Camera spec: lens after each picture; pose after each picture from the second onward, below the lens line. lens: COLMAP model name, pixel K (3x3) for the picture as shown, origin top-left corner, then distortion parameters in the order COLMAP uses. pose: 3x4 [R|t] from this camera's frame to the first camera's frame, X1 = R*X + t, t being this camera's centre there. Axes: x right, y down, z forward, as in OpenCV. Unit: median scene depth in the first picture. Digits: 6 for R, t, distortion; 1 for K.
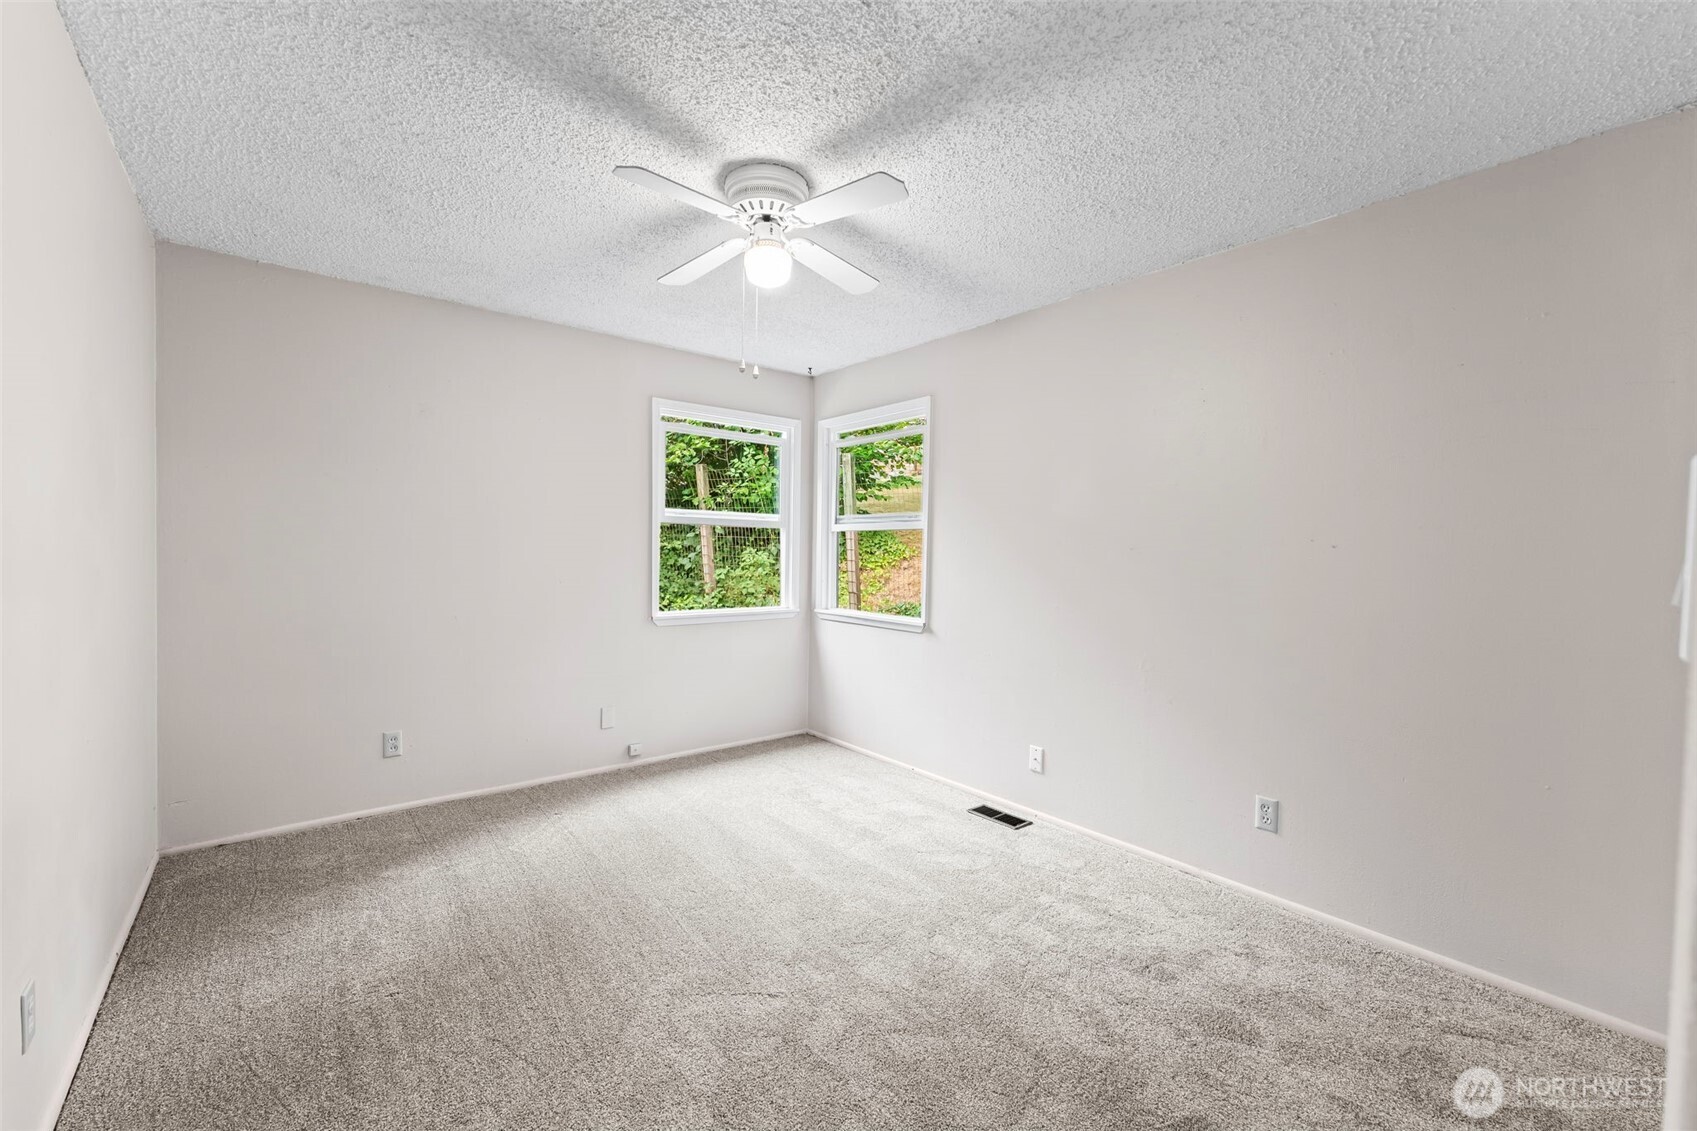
lens RADIAL K [[719.5, 0, 848.5], [0, 719.5, 565.5], [0, 0, 1]] dist [-0.003065, -0.000237]
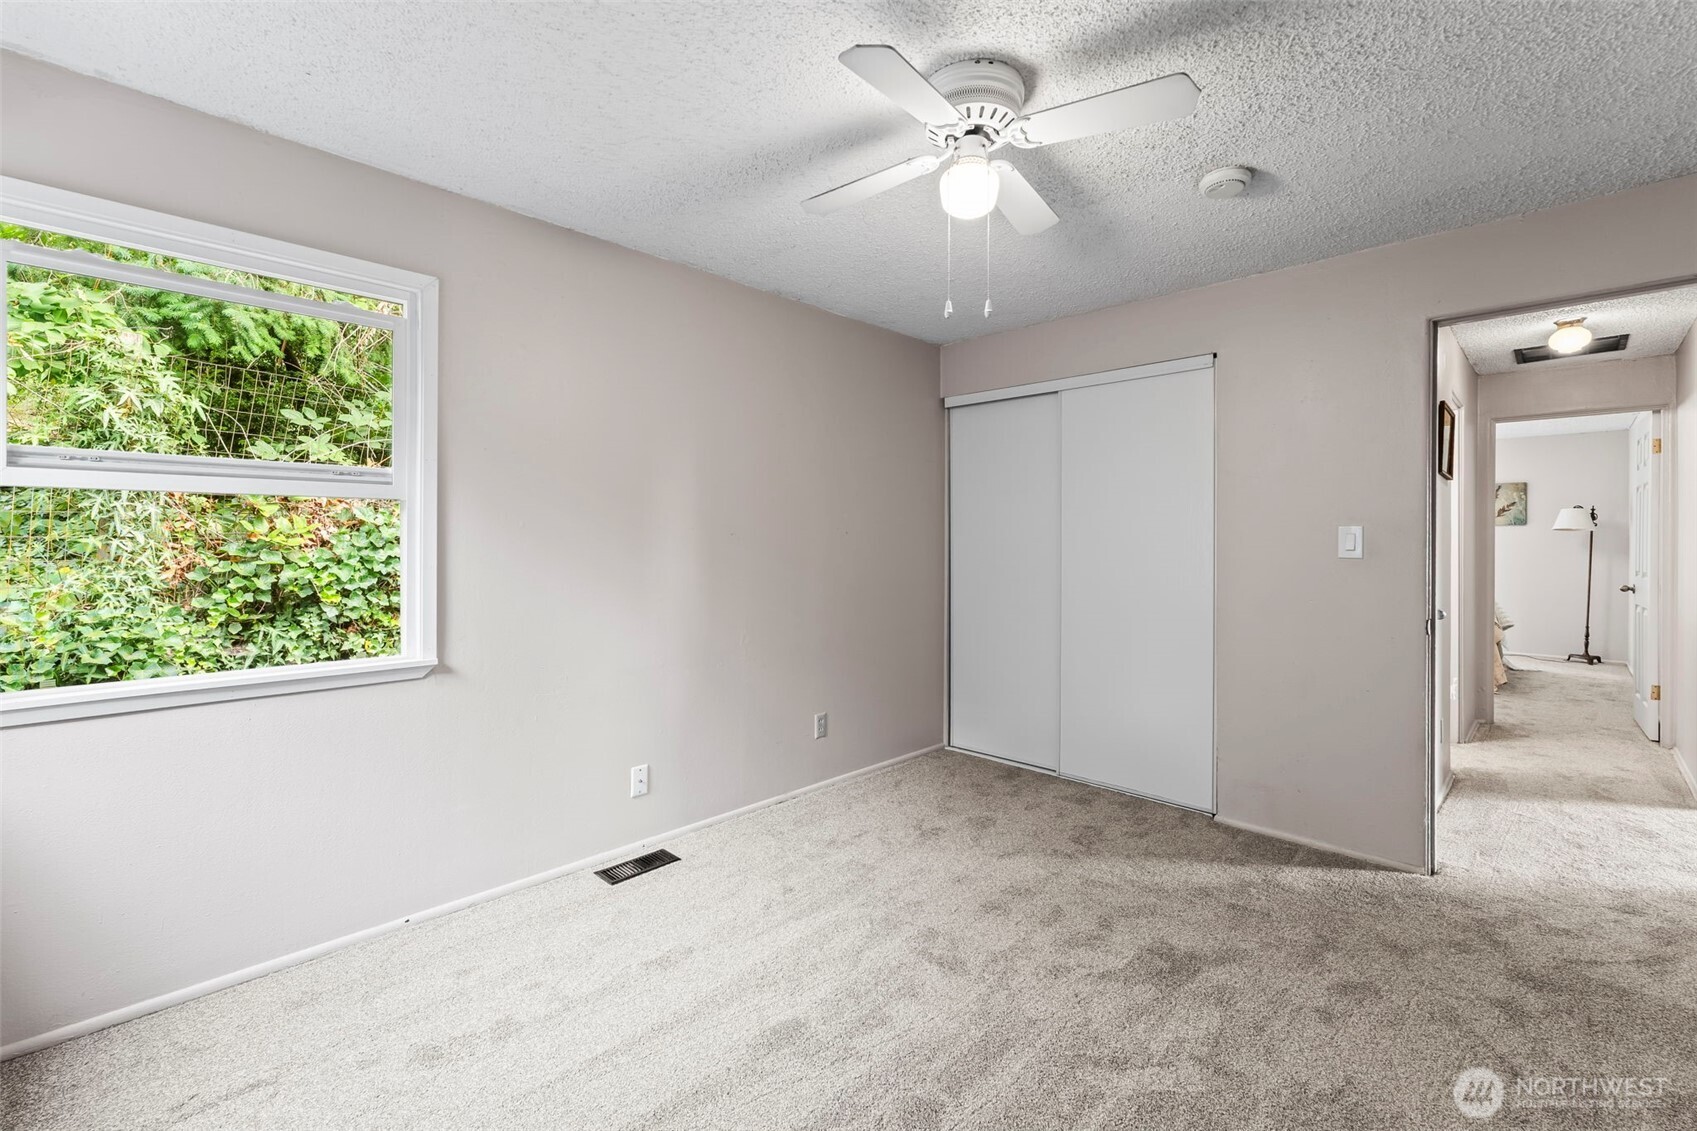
lens RADIAL K [[755.9, 0, 850.6], [0, 755.9, 530.7], [0, 0, 1]] dist [-0.001120, -0.000081]
pose [[-0.156627, 0.004694, 0.987647, -0.773174], [0.018590, 0.999826, -0.001803, -0.022561], [-0.987483, 0.018078, -0.156687, 1.041265]]
